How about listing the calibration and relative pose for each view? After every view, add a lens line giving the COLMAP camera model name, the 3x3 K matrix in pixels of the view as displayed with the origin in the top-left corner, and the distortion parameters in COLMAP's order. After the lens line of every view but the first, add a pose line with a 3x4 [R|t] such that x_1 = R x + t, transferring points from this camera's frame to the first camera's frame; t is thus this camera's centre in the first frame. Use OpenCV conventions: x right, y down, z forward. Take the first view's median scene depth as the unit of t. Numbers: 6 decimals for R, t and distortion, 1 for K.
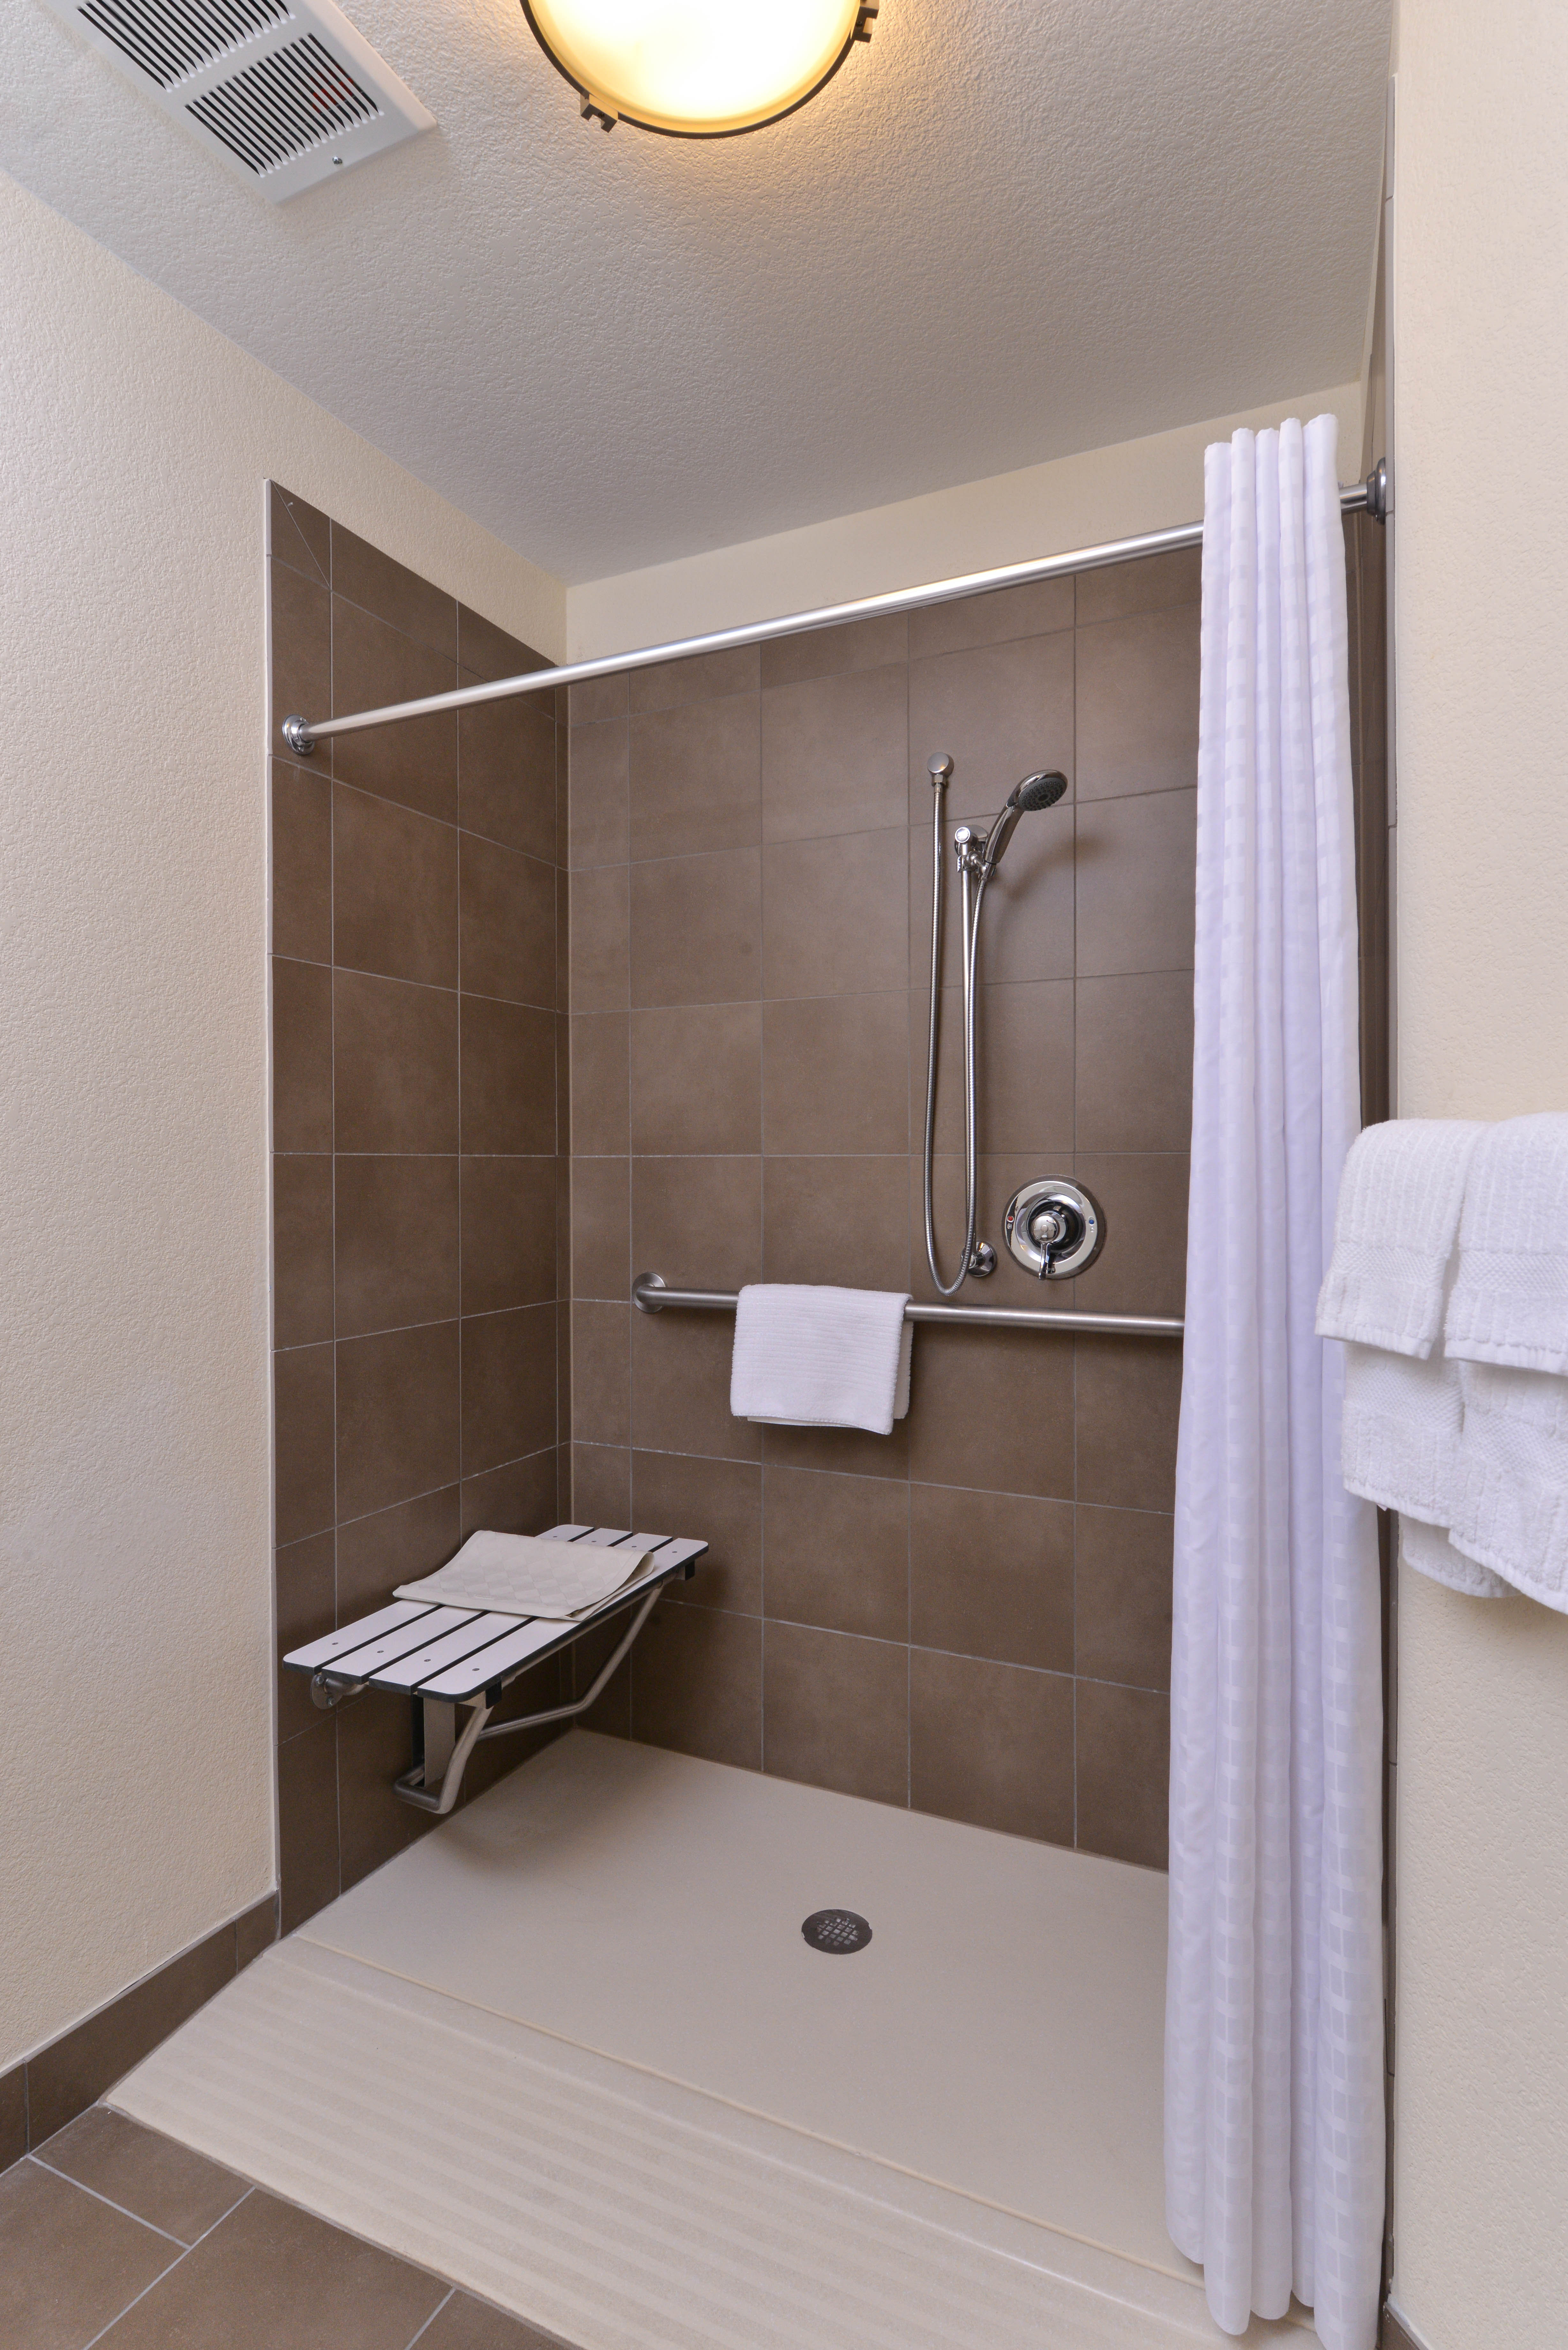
lens RADIAL K [[1157.9, 0, 789.4], [0, 1157.9, 1163.9], [0, 0, 1]] dist [0.006798, -0.002122]
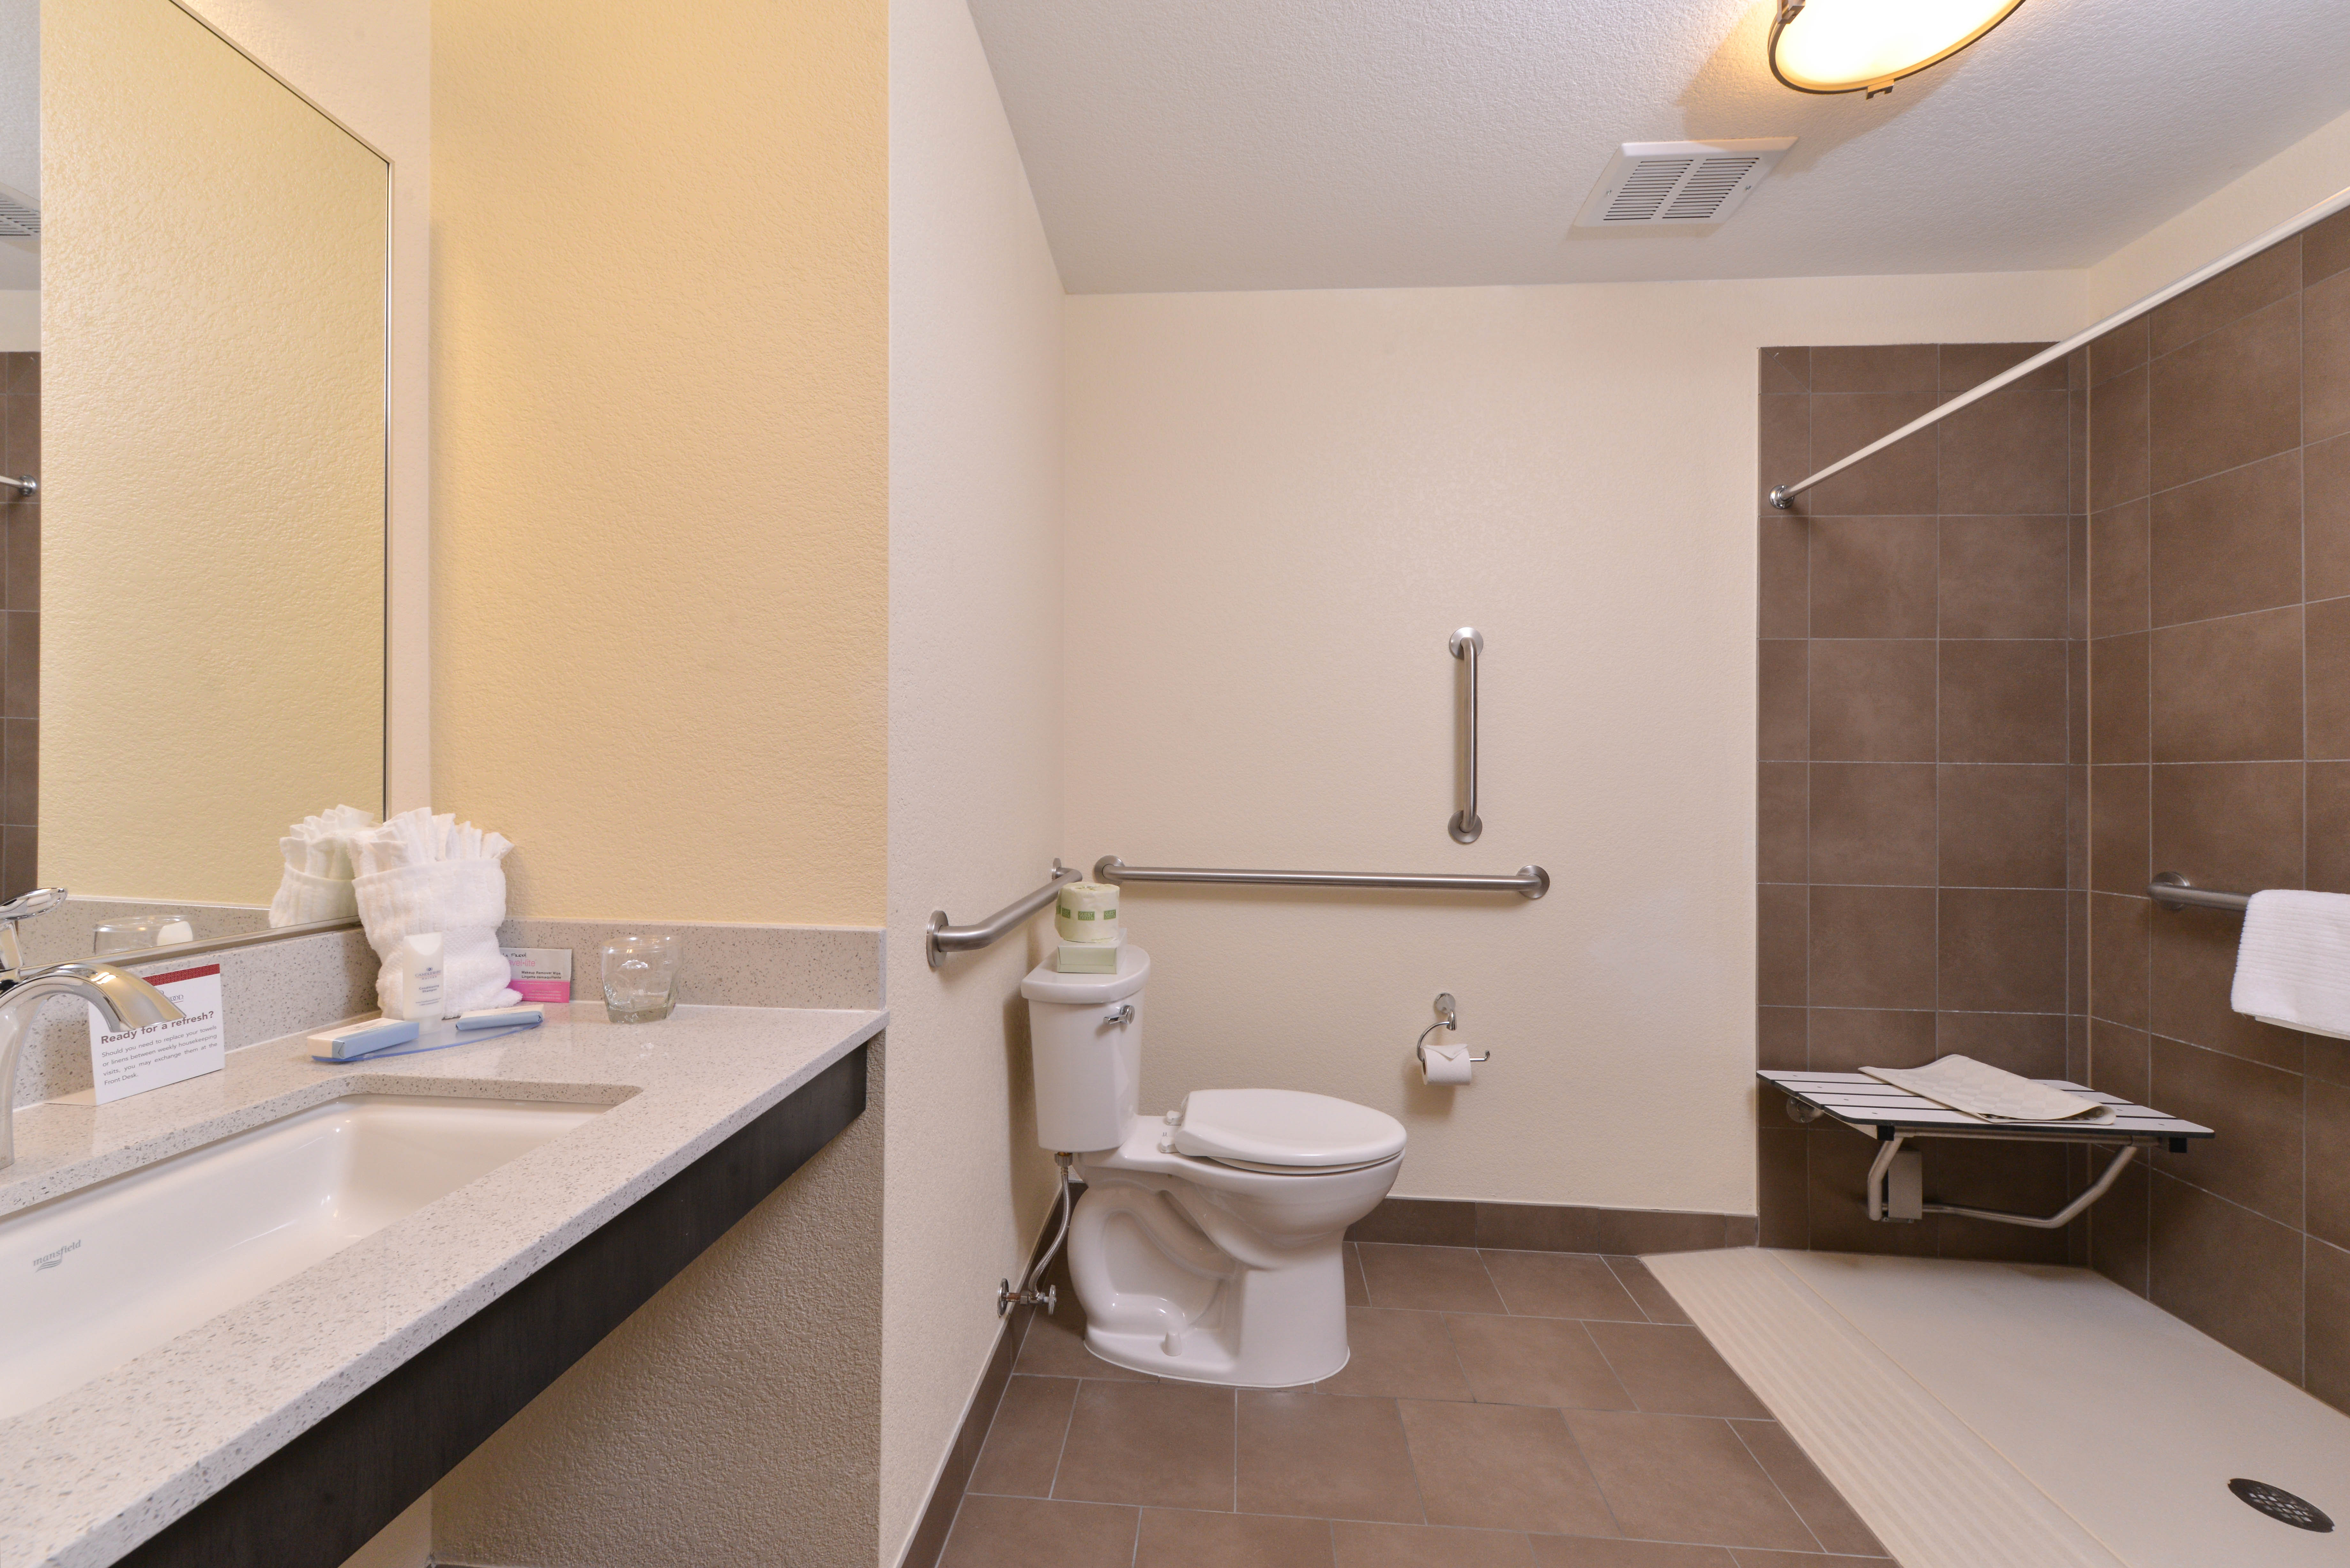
lens RADIAL K [[946.6, 0, 1172.8], [0, 946.6, 778.8], [0, 0, 1]] dist [0.000471, 0.000019]
pose [[0.364532, 0.004974, -0.931177, 0.439088], [-0.010125, 0.999948, 0.001378, 0.019650], [0.931136, 0.008926, 0.364564, -0.219708]]
